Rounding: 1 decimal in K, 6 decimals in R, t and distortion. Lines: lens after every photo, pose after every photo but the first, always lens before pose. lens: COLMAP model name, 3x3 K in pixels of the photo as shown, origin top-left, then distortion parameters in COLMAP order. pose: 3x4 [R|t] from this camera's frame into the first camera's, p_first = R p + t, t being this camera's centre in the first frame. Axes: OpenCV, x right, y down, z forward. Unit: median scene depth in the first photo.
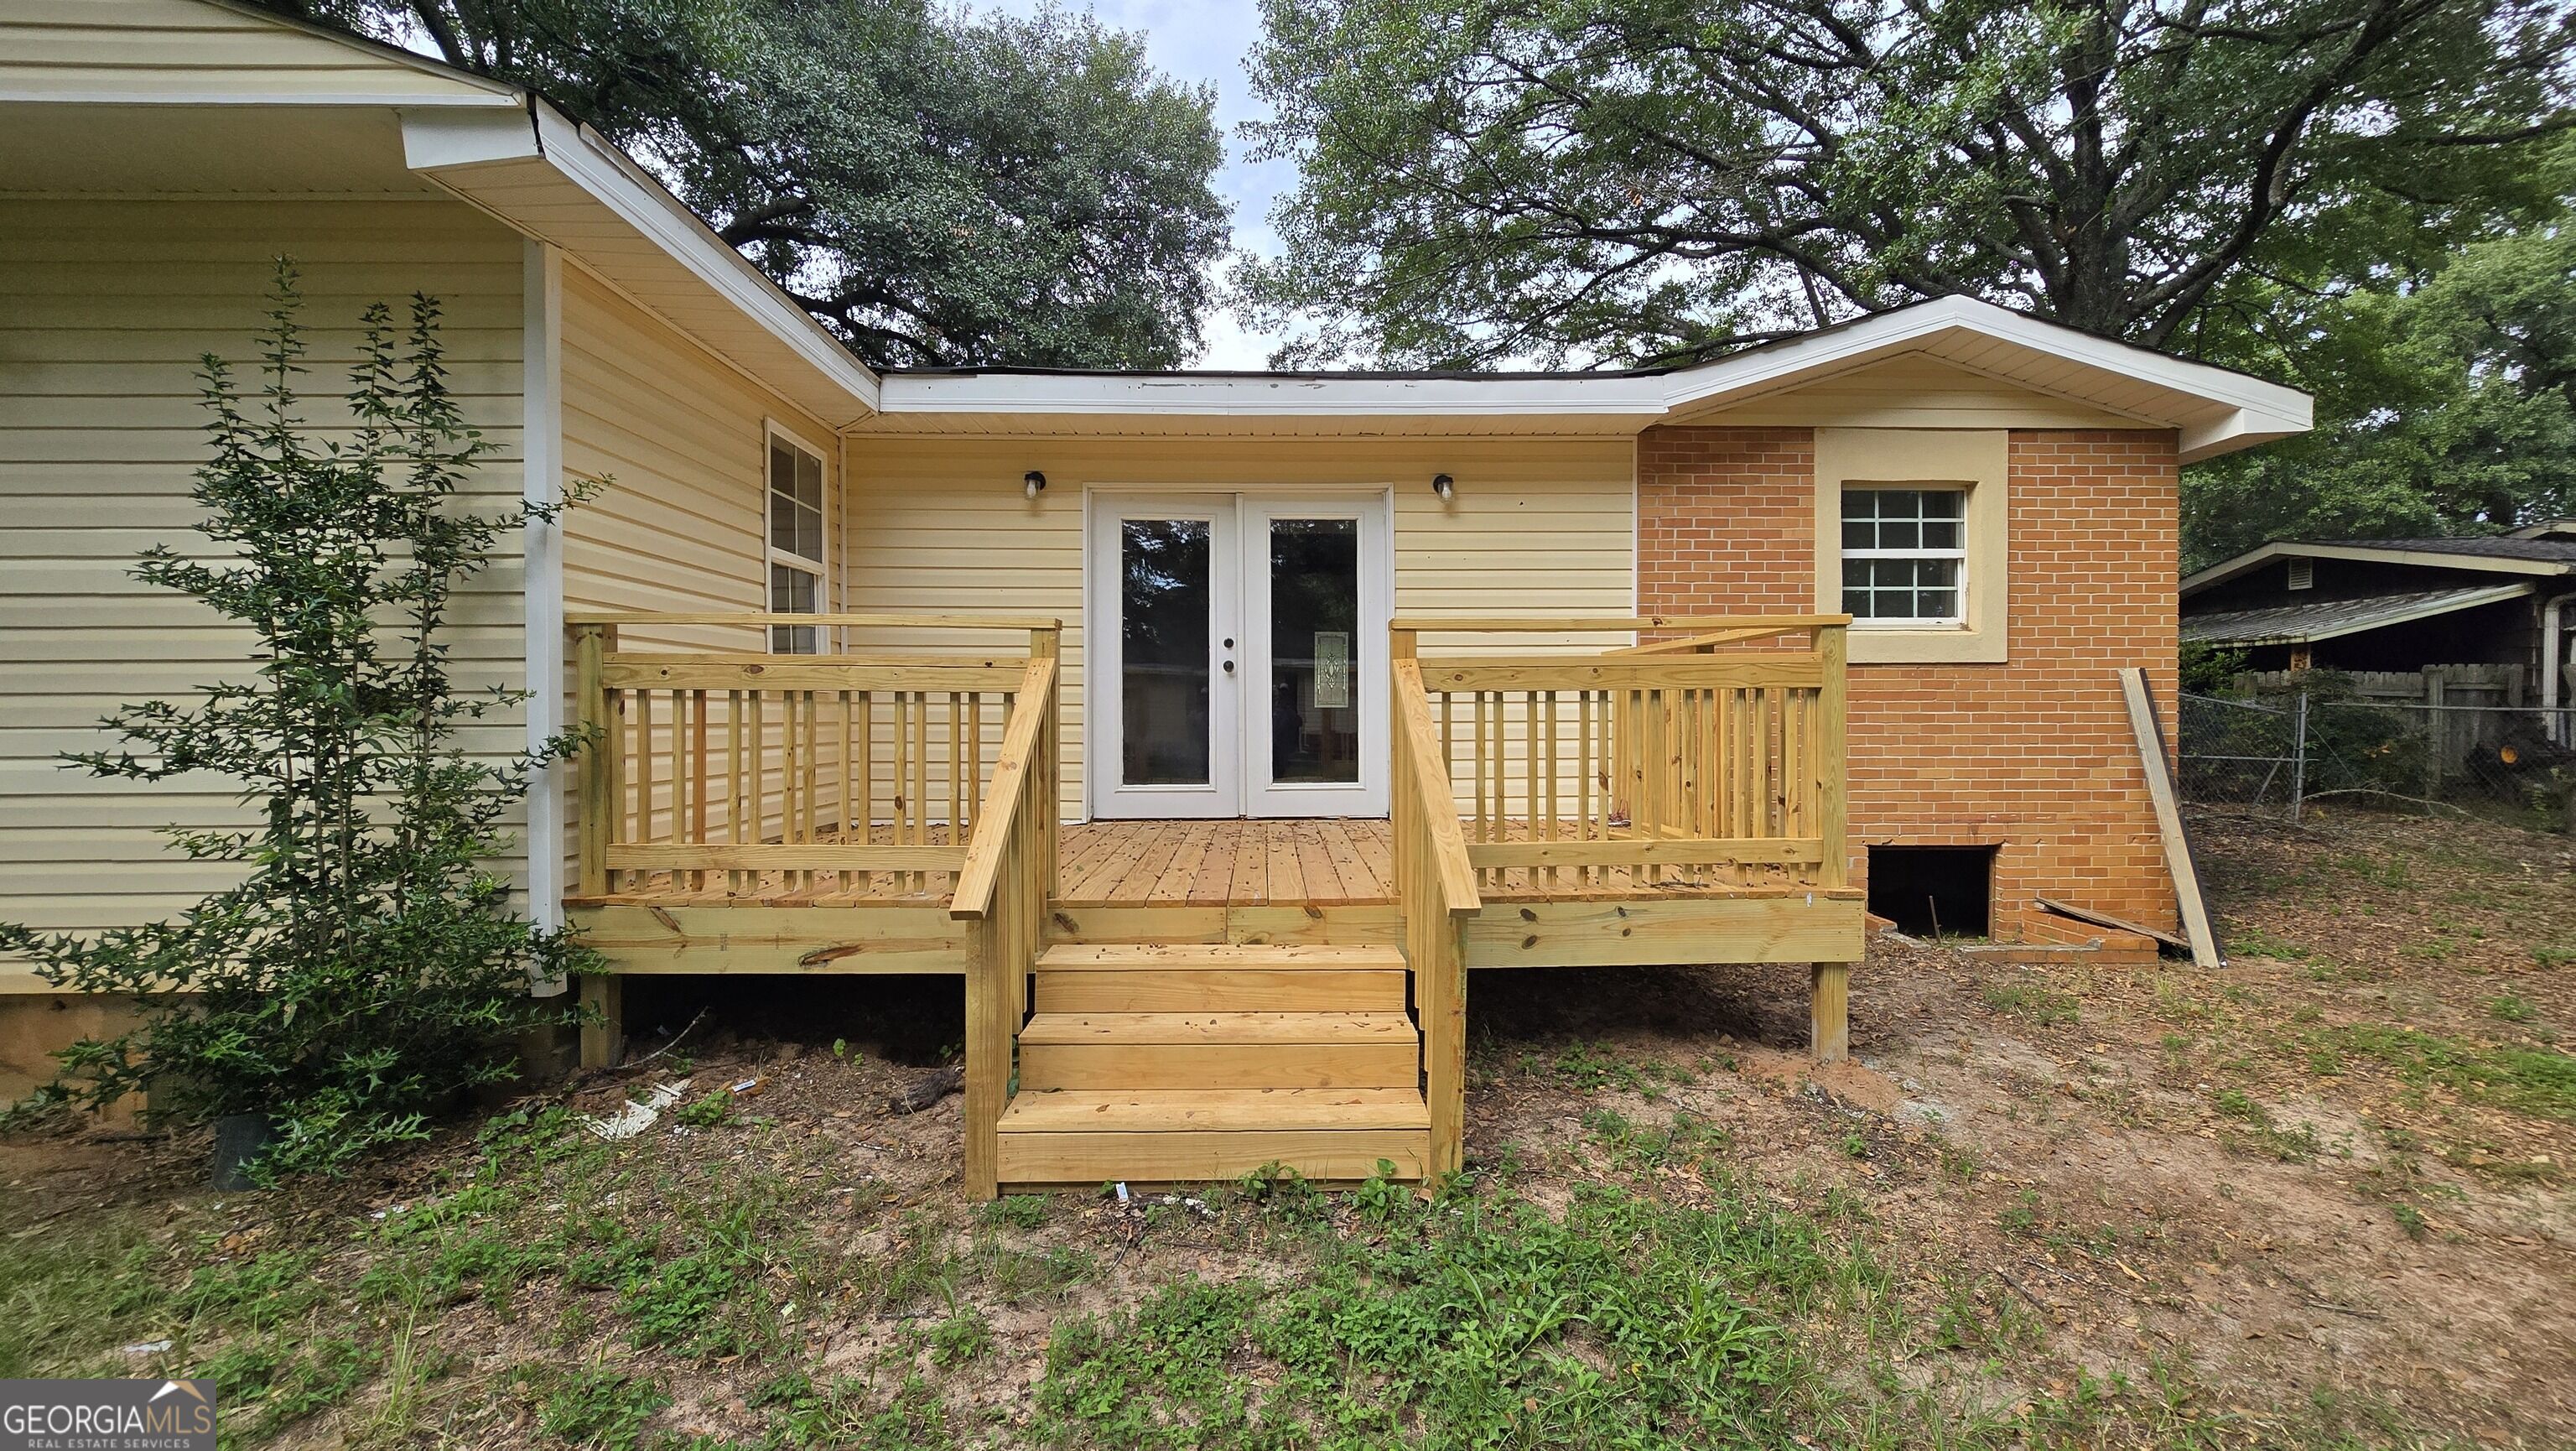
lens RADIAL K [[1050.3, 0, 1296.1], [0, 1050.3, 709.4], [0, 0, 1]] dist [-0.001719, -0.000109]
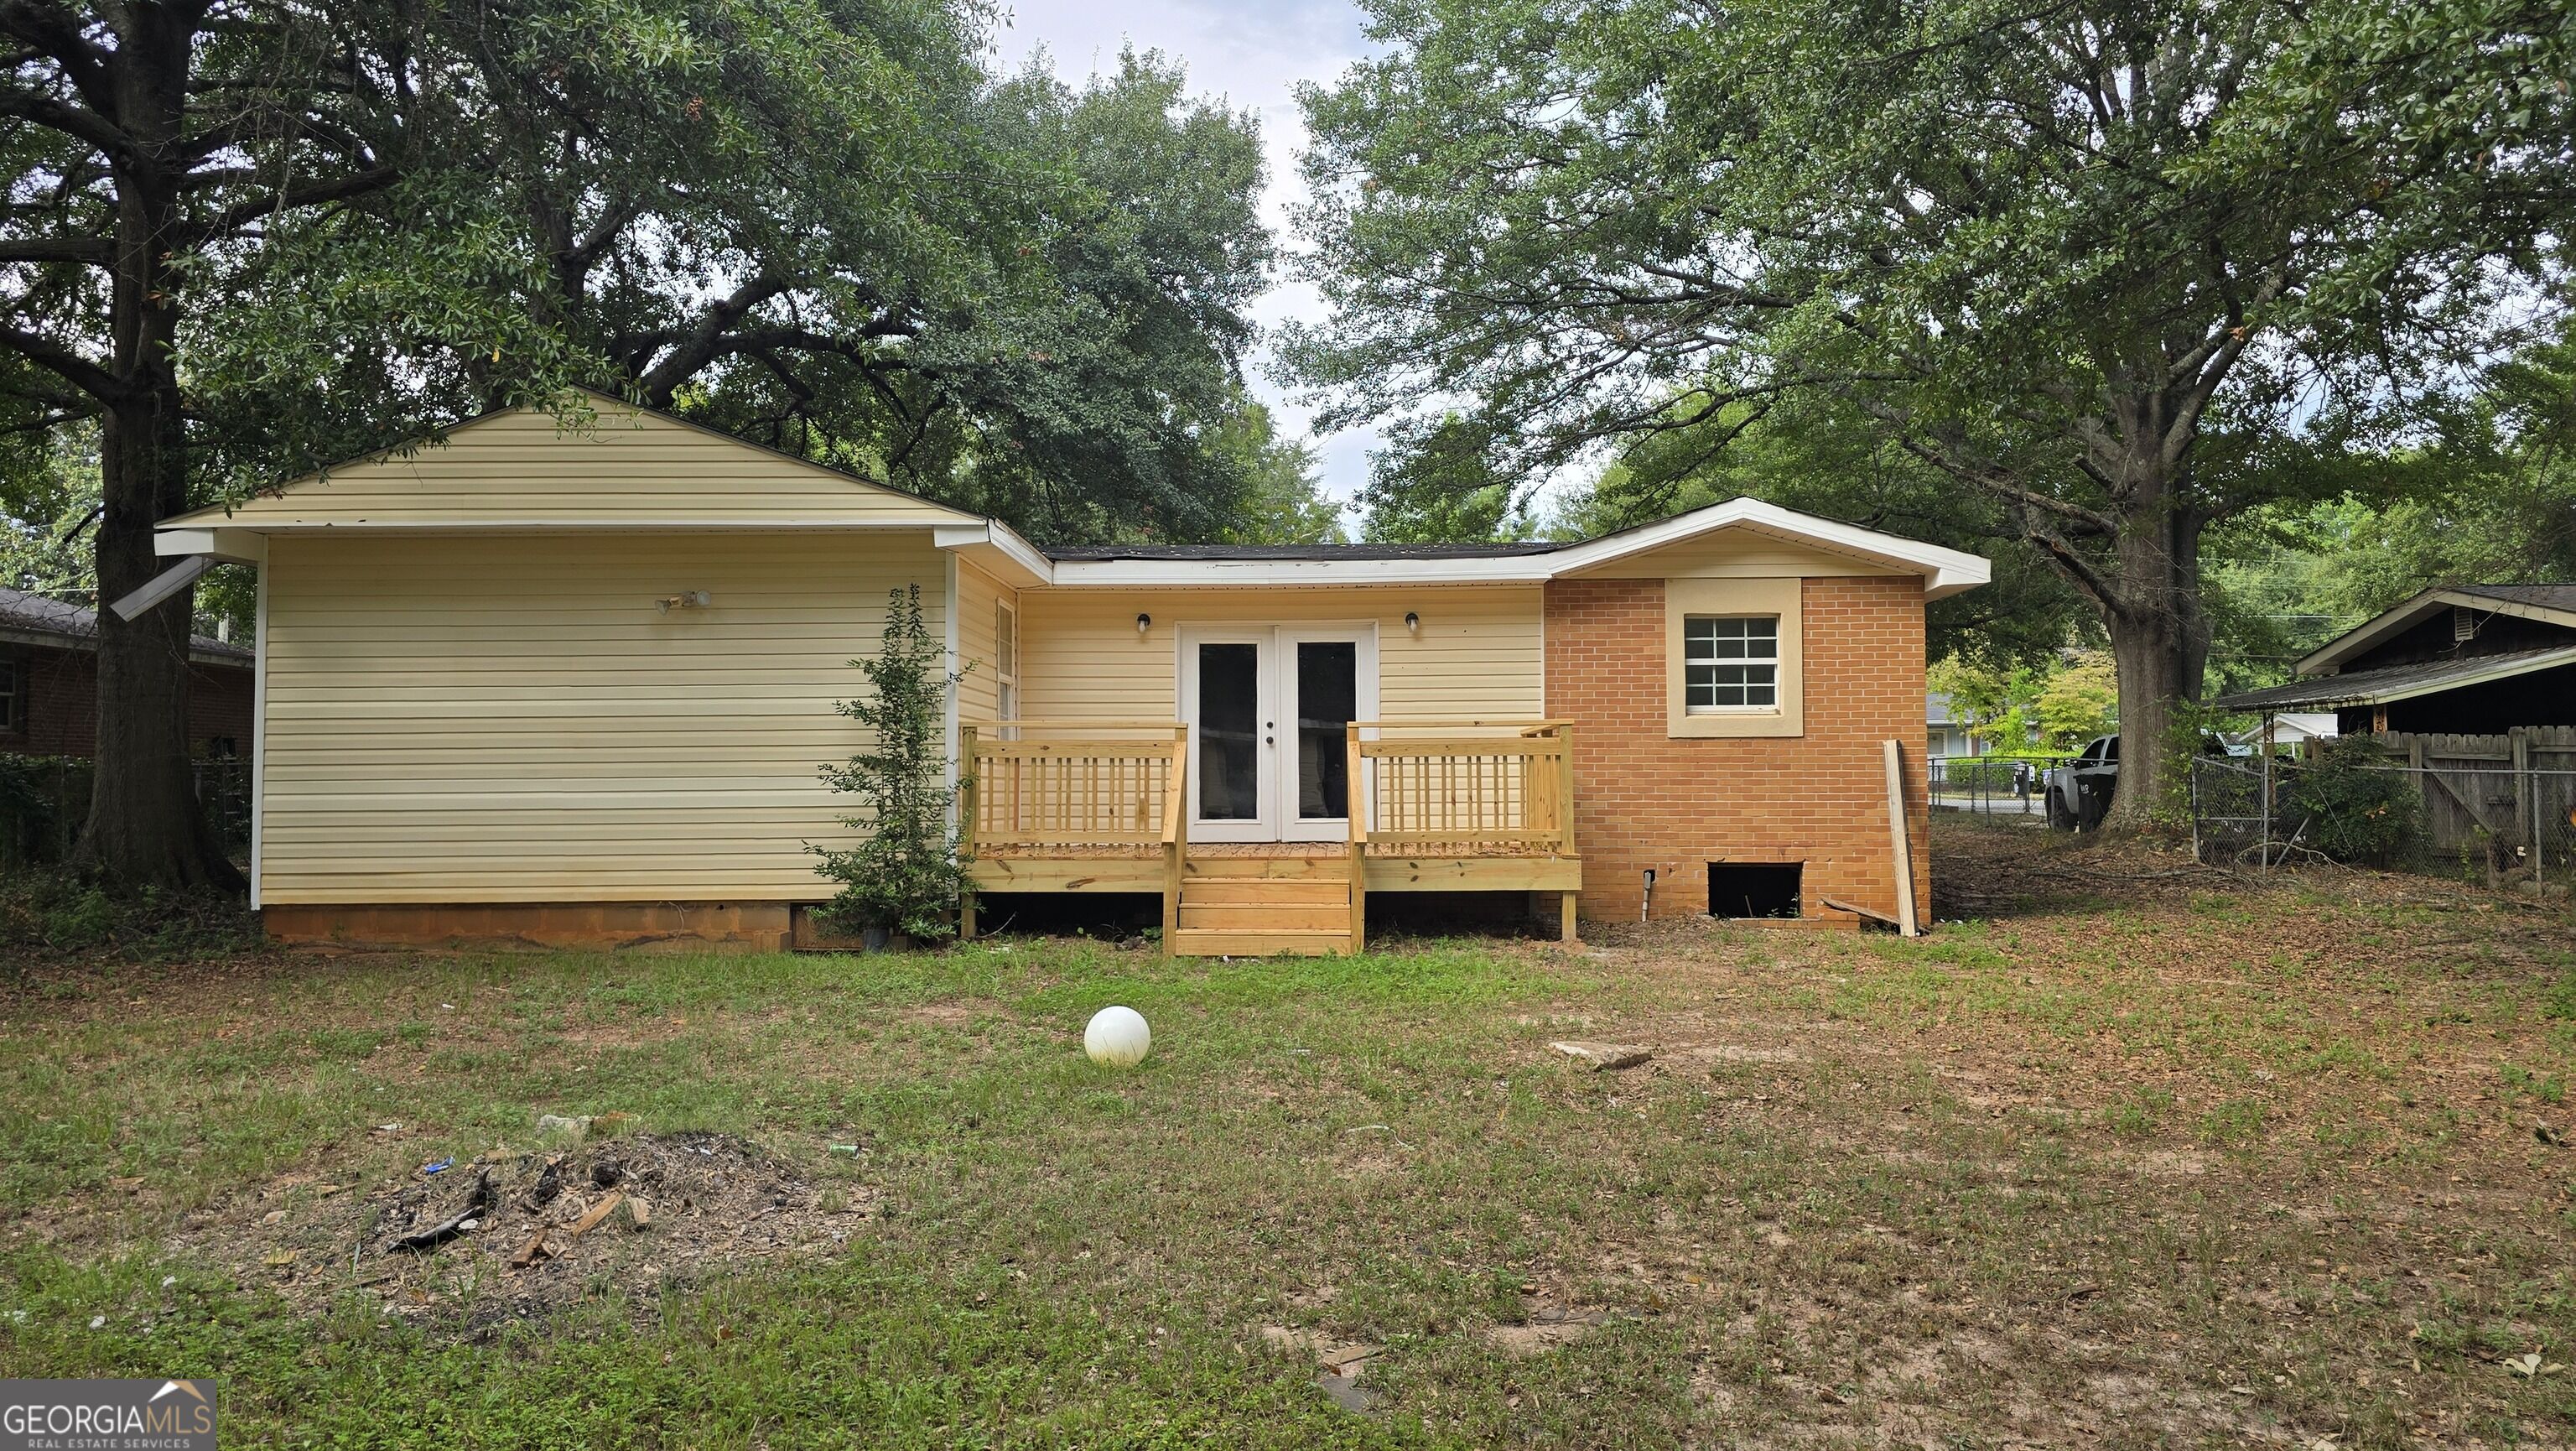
lens RADIAL K [[1712.9, 0, 1284.3], [0, 1712.9, 698.9], [0, 0, 1]] dist [0.067502, -0.069661]
pose [[0.998197, -0.004638, -0.059850, 0.101752], [0.001608, 0.998720, -0.050562, 0.022974], [0.060008, 0.050375, 0.996926, -1.426711]]
